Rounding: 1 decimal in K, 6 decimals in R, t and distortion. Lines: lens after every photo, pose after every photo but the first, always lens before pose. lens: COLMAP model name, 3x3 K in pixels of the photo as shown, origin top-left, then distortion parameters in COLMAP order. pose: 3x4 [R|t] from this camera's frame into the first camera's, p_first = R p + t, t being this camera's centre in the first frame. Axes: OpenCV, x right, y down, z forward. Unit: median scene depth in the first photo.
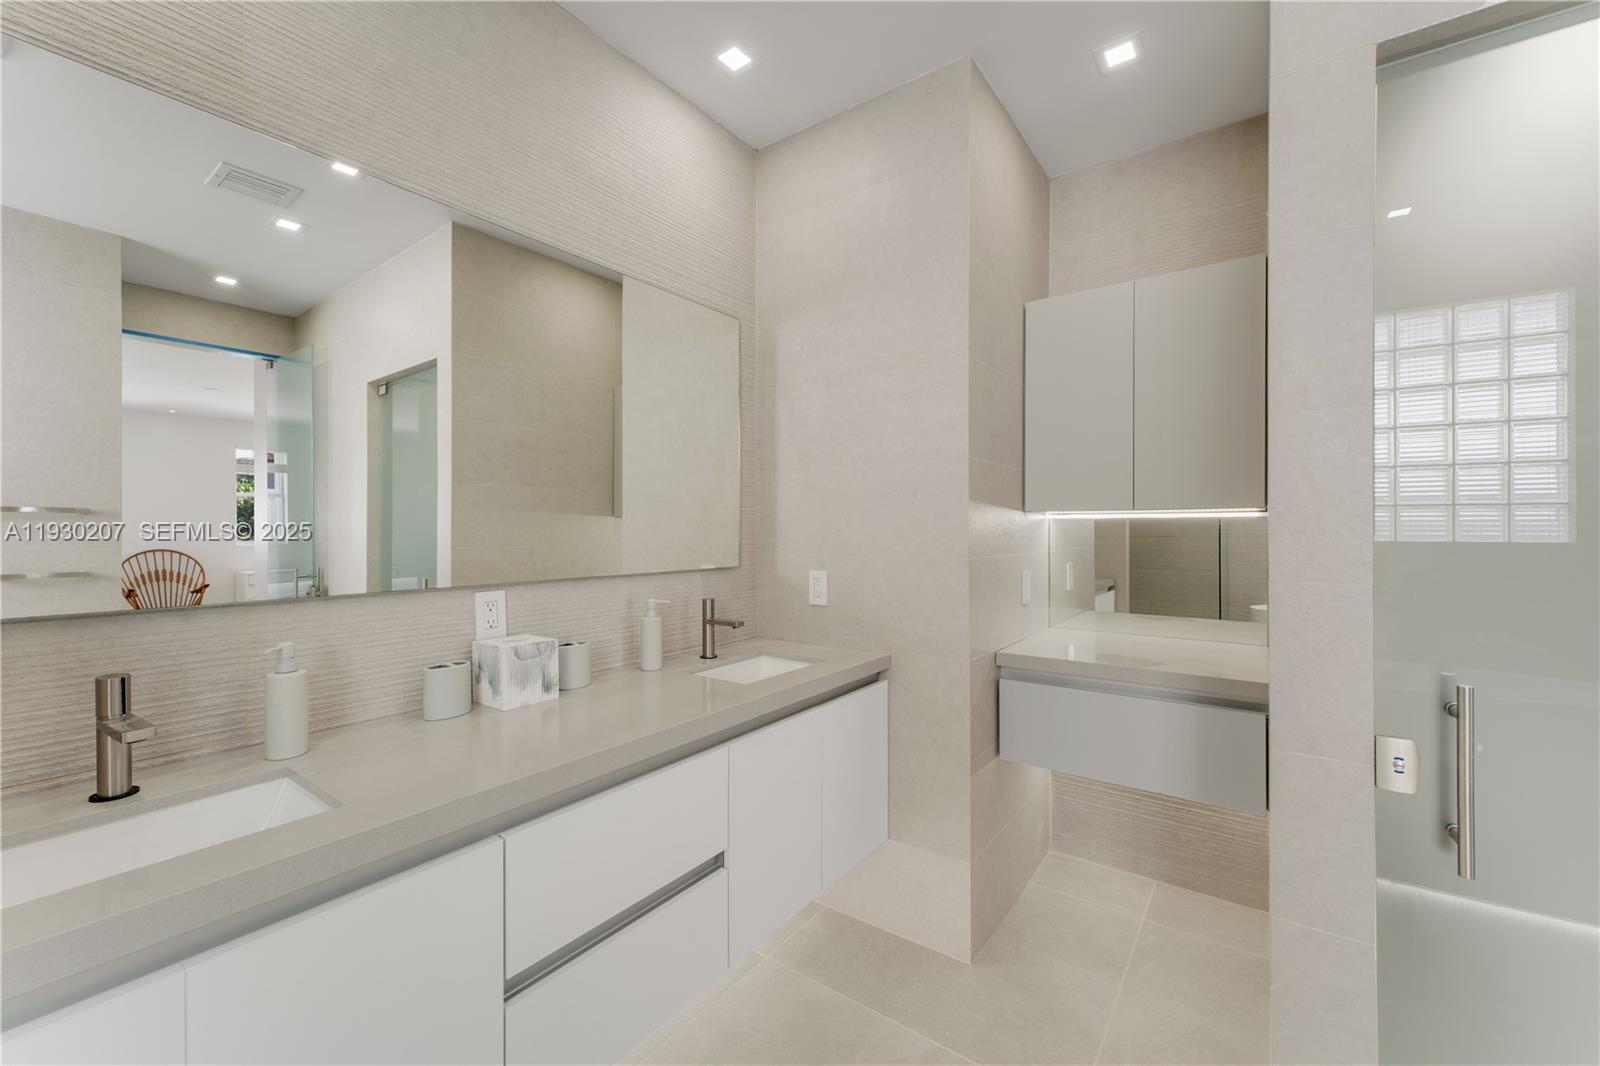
lens RADIAL K [[641.6, 0, 801.5], [0, 641.6, 530.7], [0, 0, 1]] dist [0.004248, -0.000279]
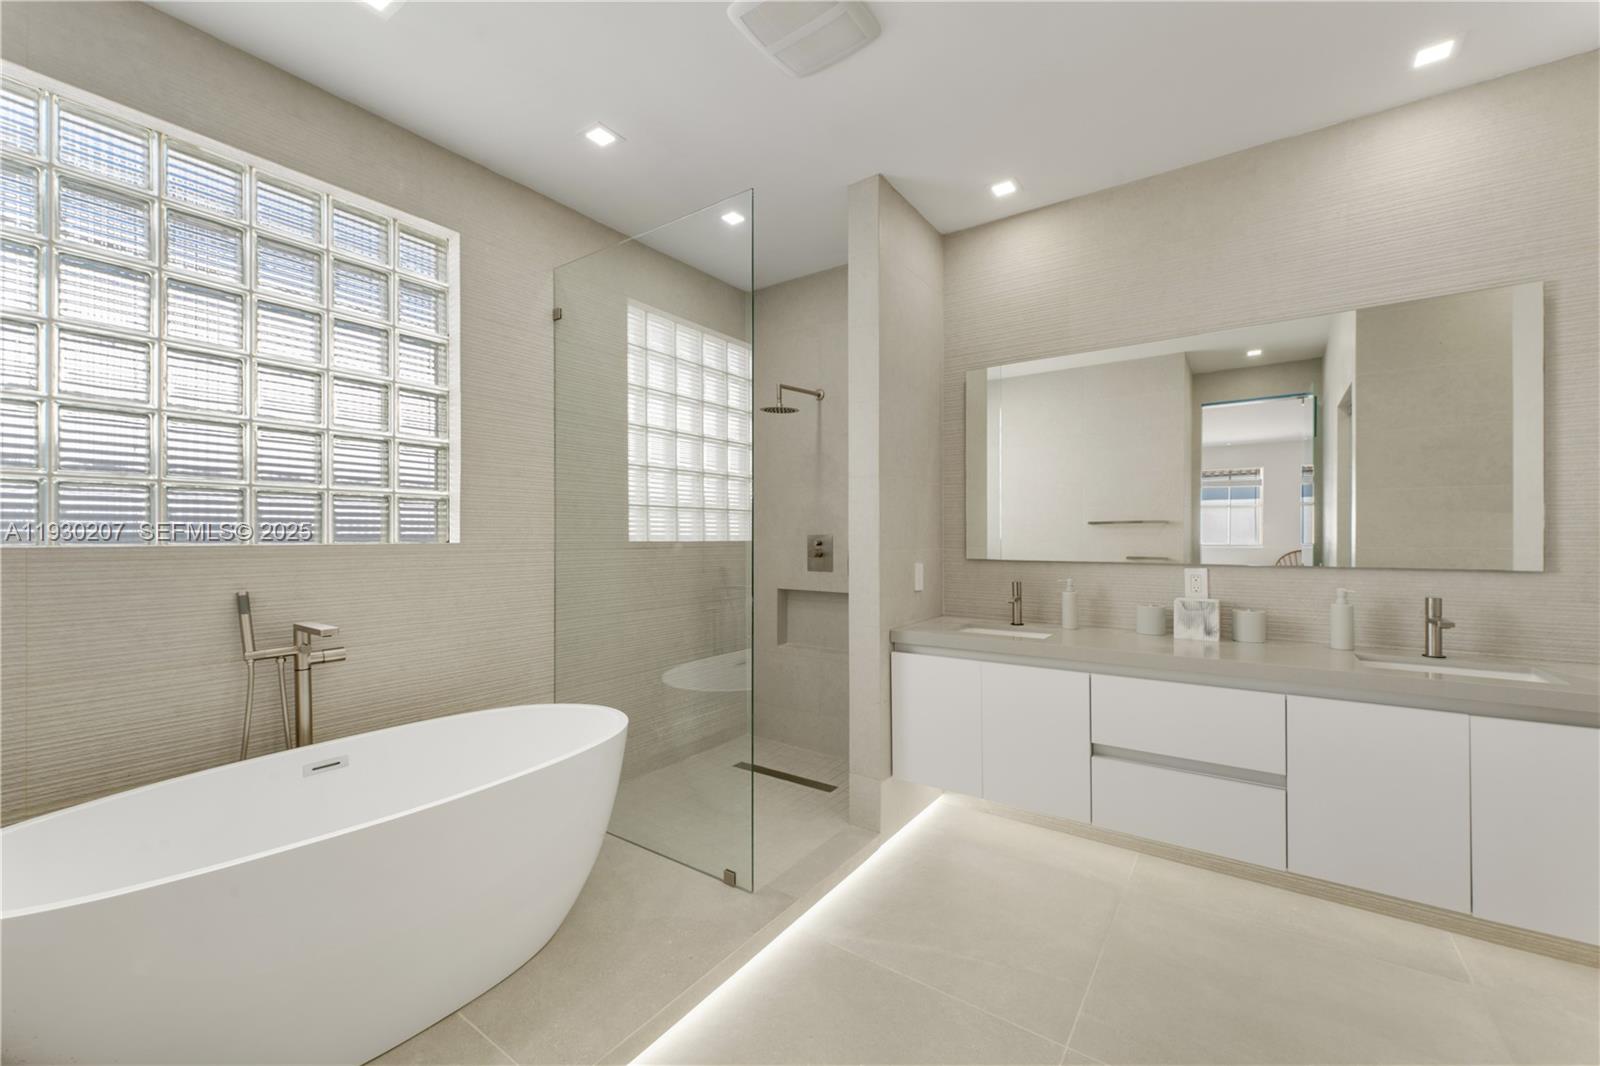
lens RADIAL K [[641.6, 0, 797.4], [0, 641.6, 528.8], [0, 0, 1]] dist [0.004248, -0.000279]
pose [[0.010715, -0.009992, -0.999893, 0.832549], [-0.004152, 0.999941, -0.010037, 0.013888], [0.999934, 0.004259, 0.010673, 0.008655]]
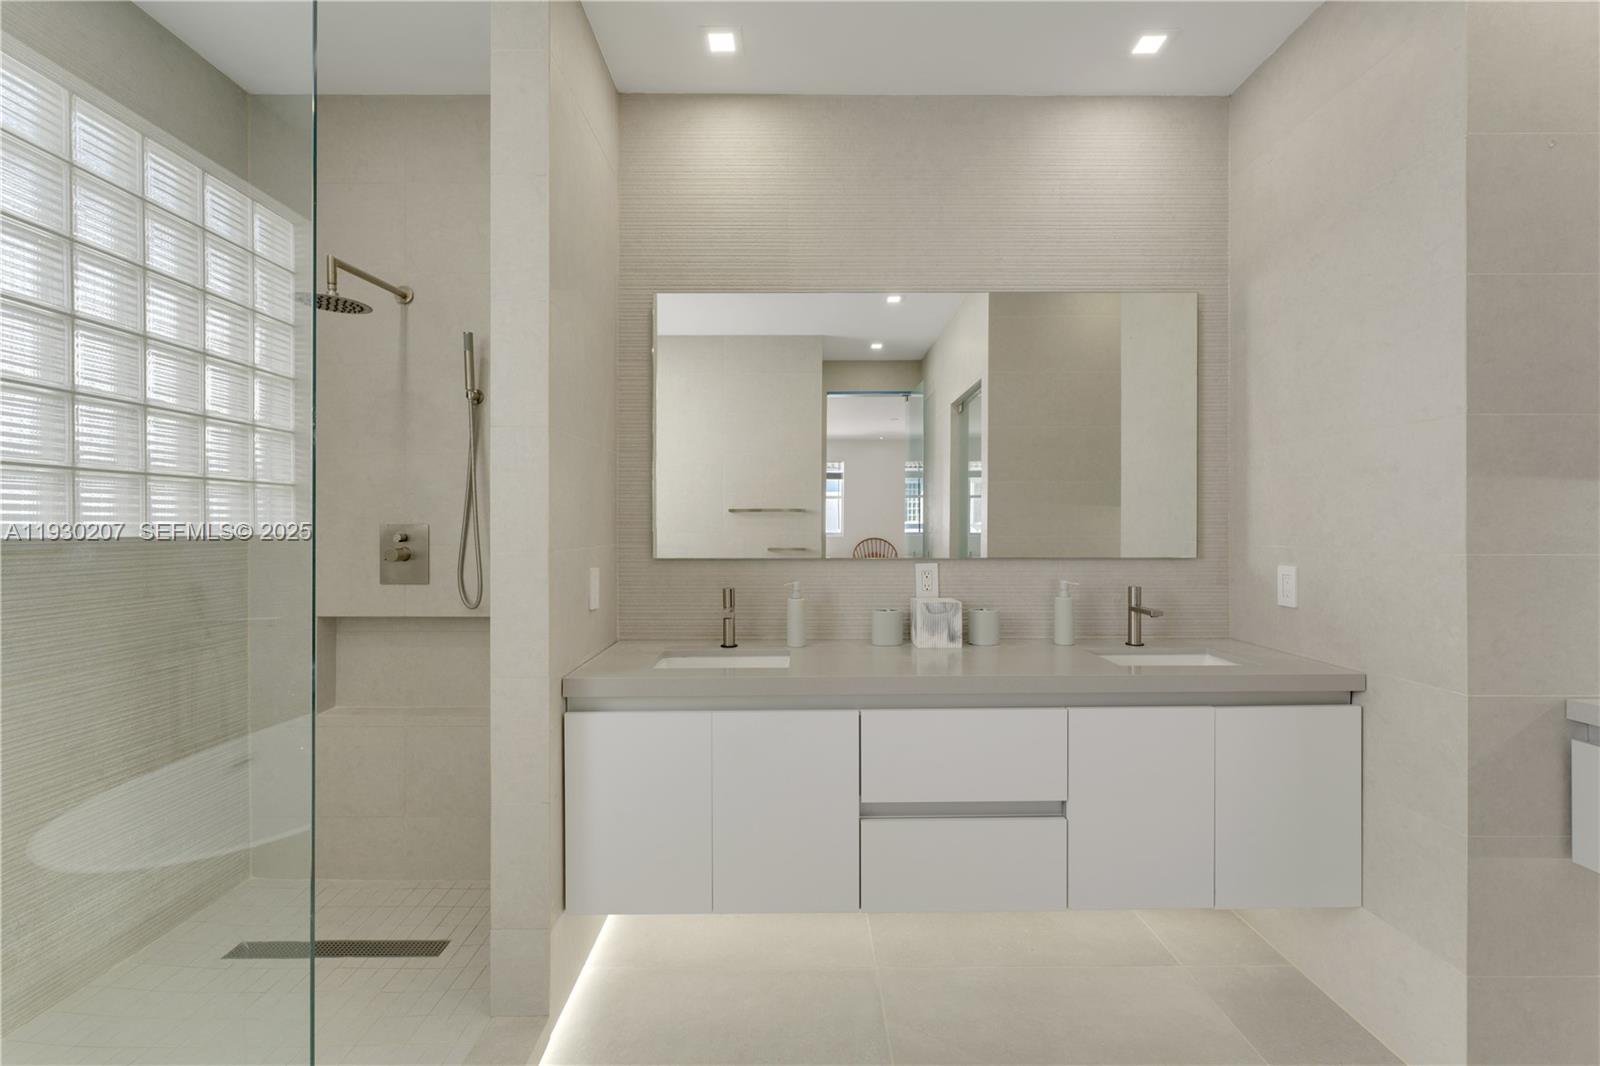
lens RADIAL K [[699.2, 0, 801.7], [0, 699.2, 521.5], [0, 0, 1]] dist [-0.002676, -0.000212]
pose [[0.592996, -0.003855, -0.805196, 0.423537], [-0.002911, 0.999972, -0.006931, 0.013527], [0.805200, 0.006453, 0.592968, -0.066989]]
